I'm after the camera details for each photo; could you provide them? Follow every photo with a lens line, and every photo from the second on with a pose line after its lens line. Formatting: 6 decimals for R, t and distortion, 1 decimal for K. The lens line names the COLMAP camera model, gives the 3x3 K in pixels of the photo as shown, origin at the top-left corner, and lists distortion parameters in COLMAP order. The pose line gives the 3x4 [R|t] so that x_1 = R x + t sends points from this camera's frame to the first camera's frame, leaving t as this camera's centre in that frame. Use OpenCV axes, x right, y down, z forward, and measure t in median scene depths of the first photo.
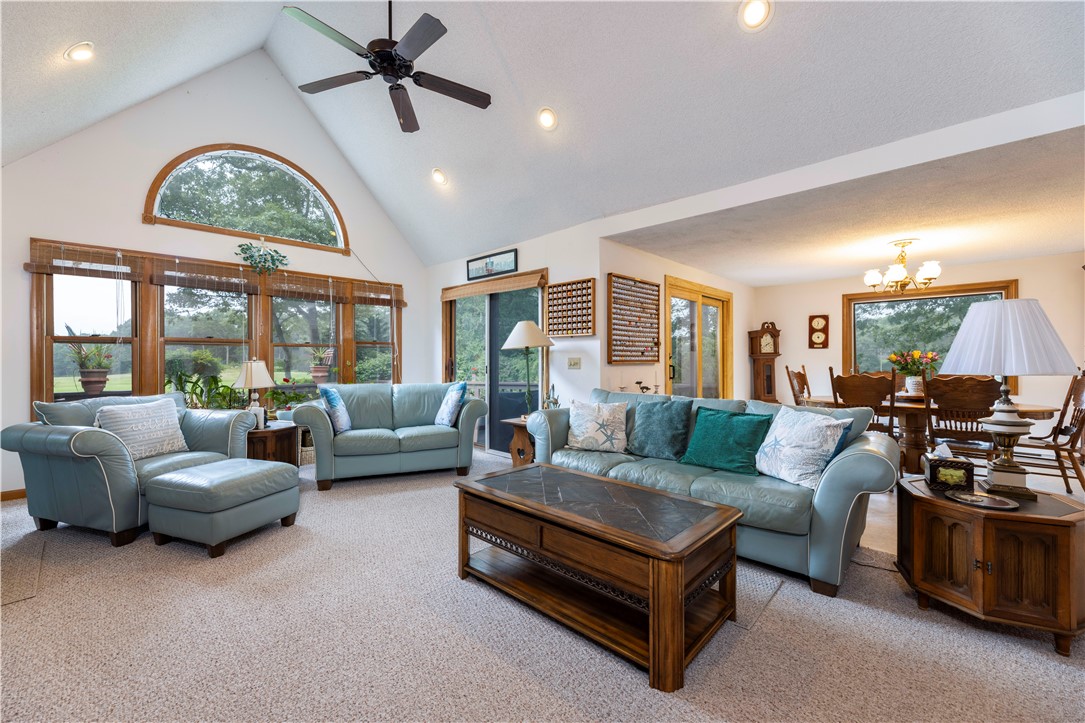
lens RADIAL K [[436.1, 0, 544.1], [0, 436.1, 361.9], [0, 0, 1]] dist [0.000972, 0.000072]
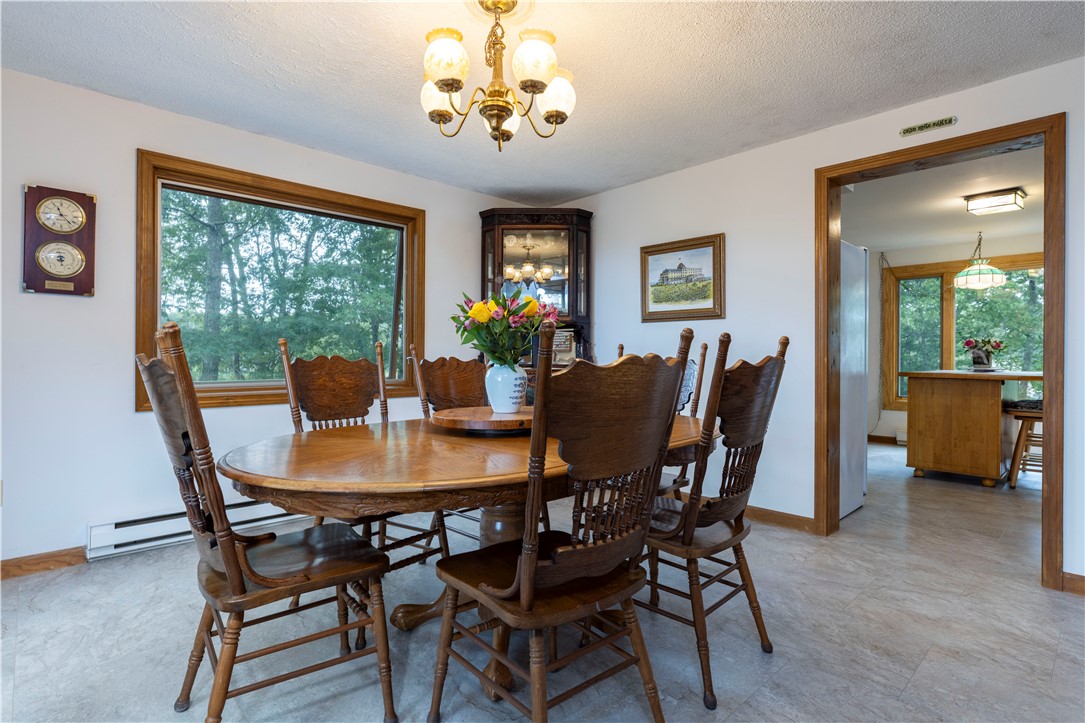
lens RADIAL K [[566.2, 0, 542.1], [0, 566.2, 360.1], [0, 0, 1]] dist [0.001225, 0.000013]
pose [[0.072862, 0.003587, 0.997336, 0.240085], [-0.005803, 0.999978, -0.003172, 0.017528], [-0.997325, -0.005556, 0.072881, 0.618466]]
